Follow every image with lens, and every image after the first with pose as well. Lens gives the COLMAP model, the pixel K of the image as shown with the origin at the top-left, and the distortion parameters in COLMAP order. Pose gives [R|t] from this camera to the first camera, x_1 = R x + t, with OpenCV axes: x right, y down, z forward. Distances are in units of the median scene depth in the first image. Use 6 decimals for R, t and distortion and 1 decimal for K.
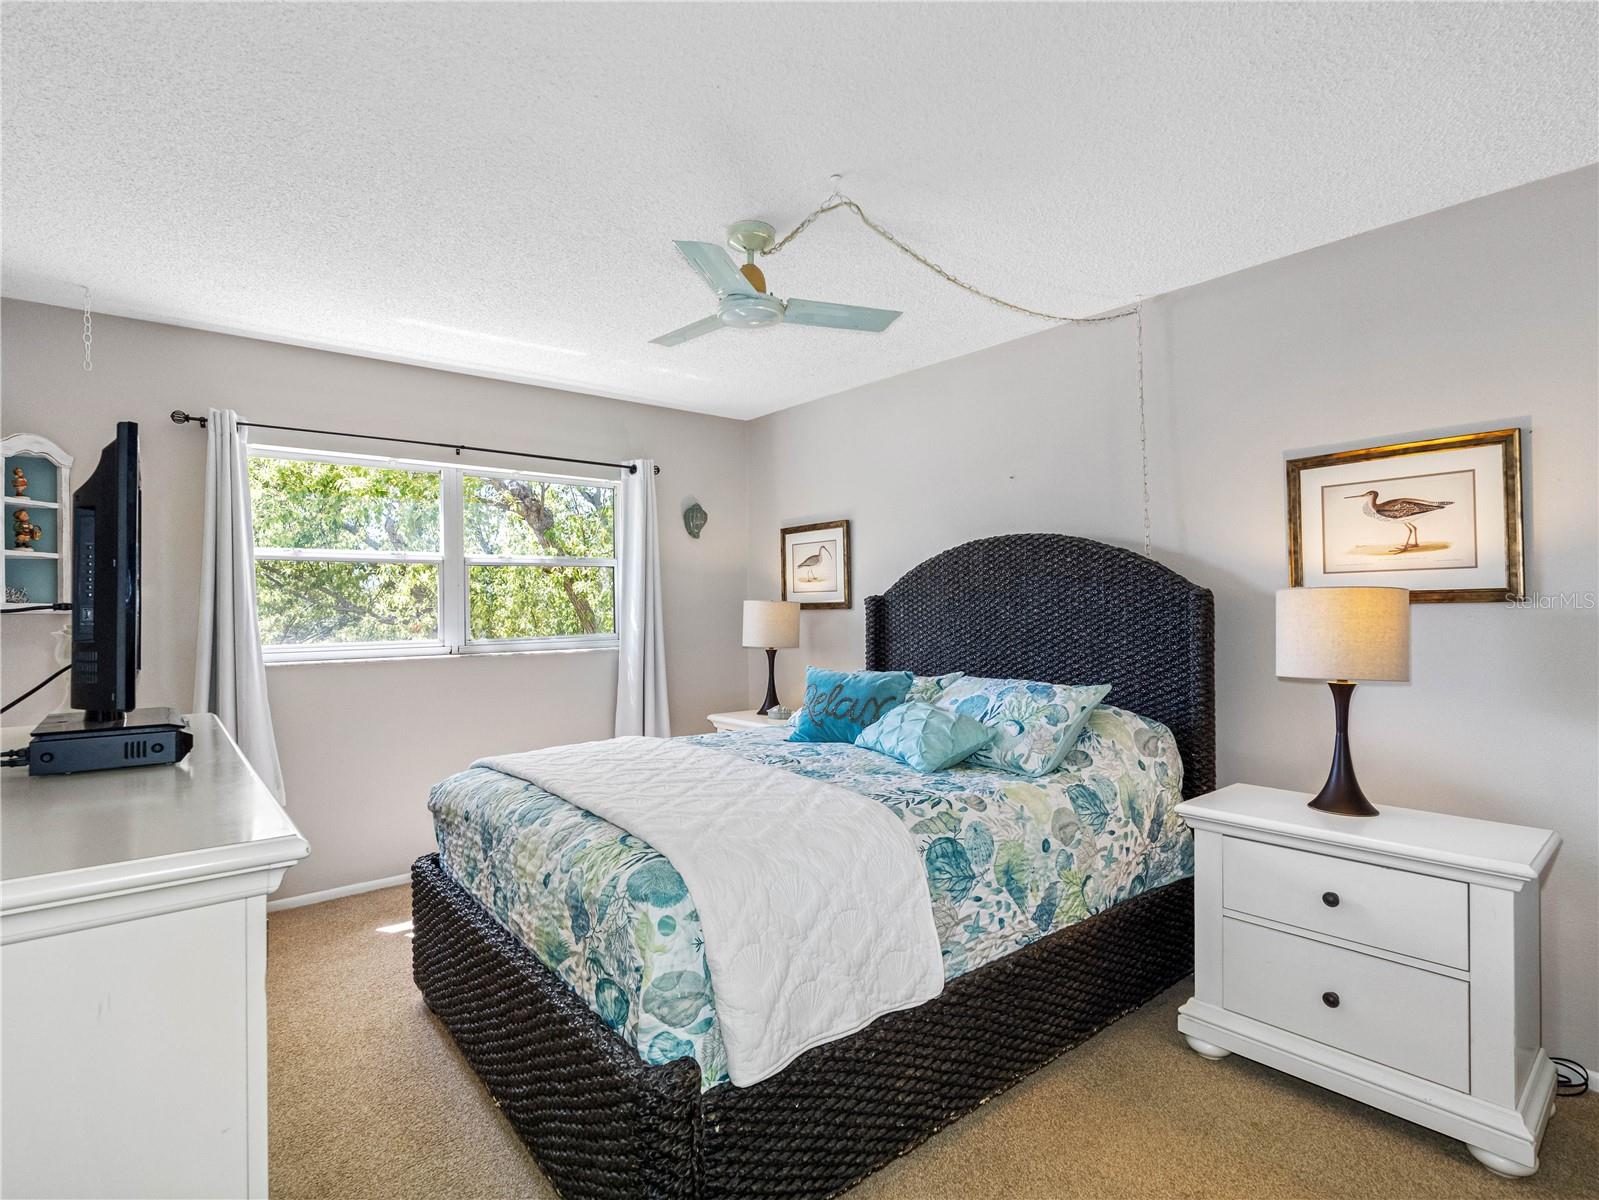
lens RADIAL K [[797.3, 0, 799.5], [0, 797.3, 600.0], [0, 0, 1]] dist [-0.000664, -0.000625]
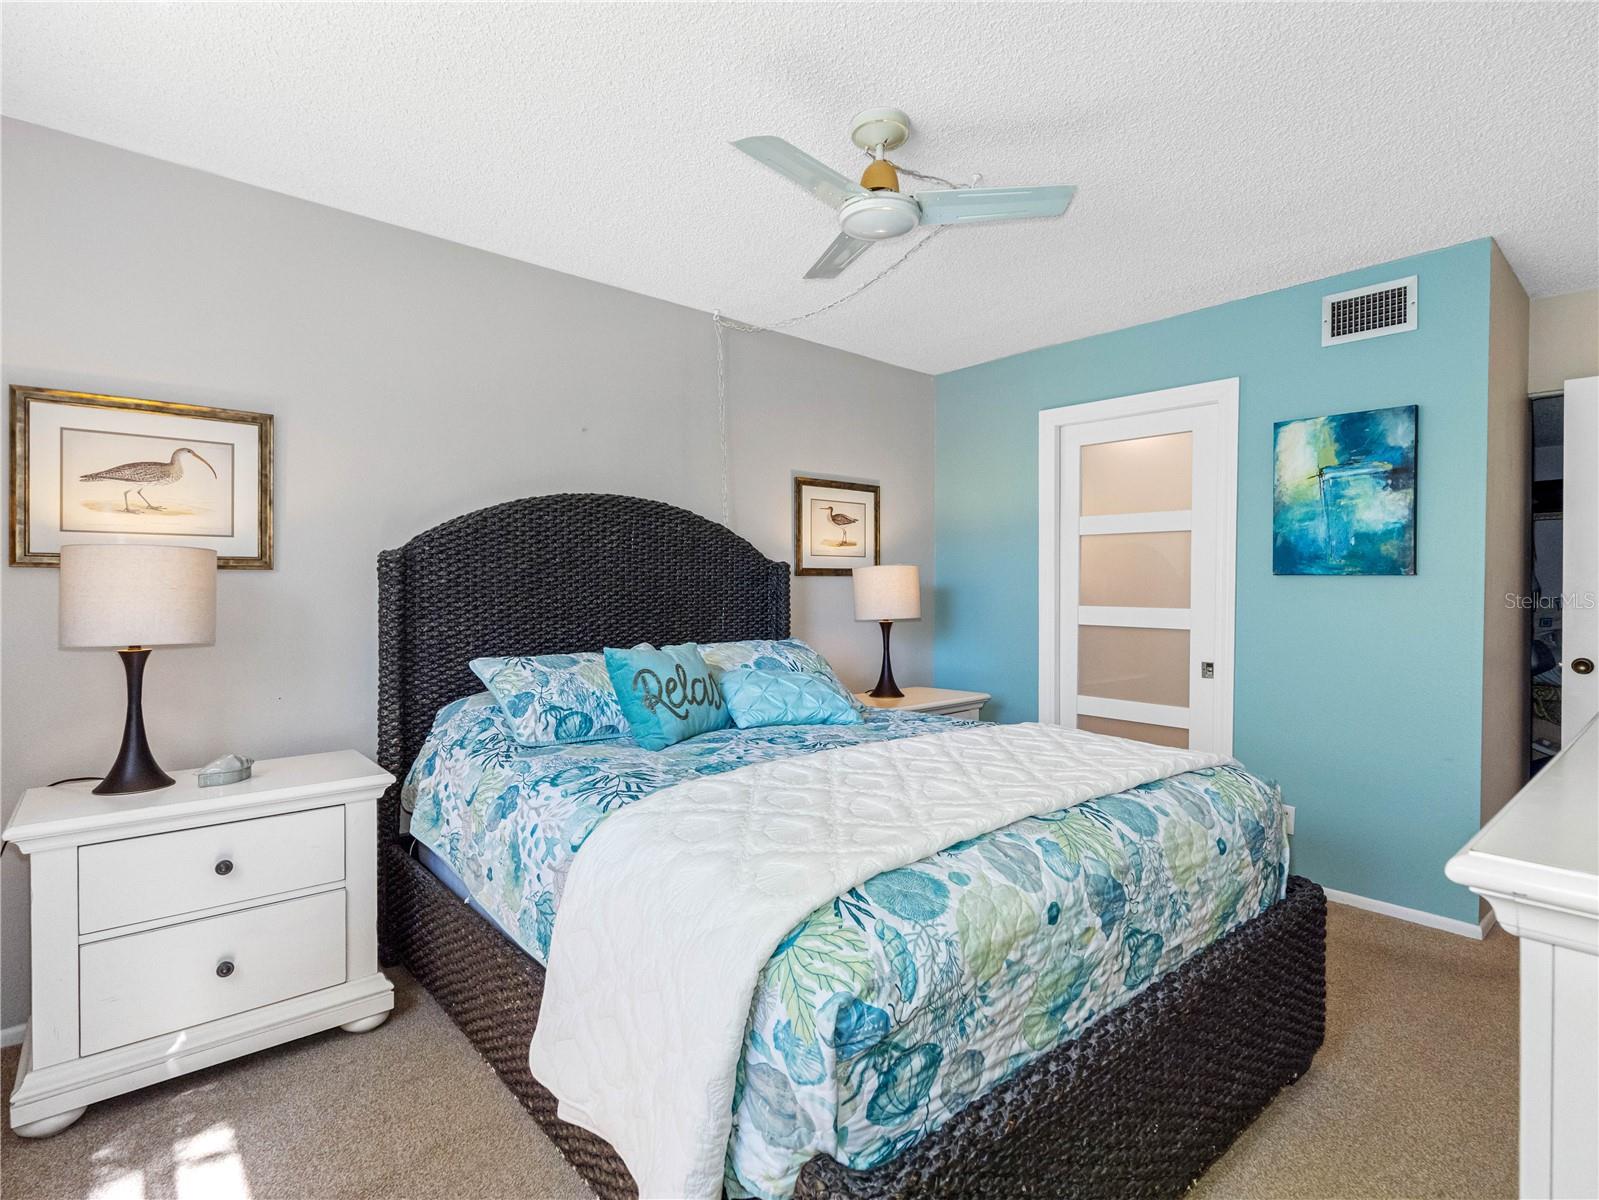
lens RADIAL K [[778.9, 0, 797.6], [0, 778.9, 651.2], [0, 0, 1]] dist [-0.001608, -0.000508]
pose [[-0.010780, -0.086765, 0.996170, -0.518384], [-0.021675, 0.996015, 0.086517, 0.013374], [-0.999707, -0.020659, -0.012617, 0.609661]]
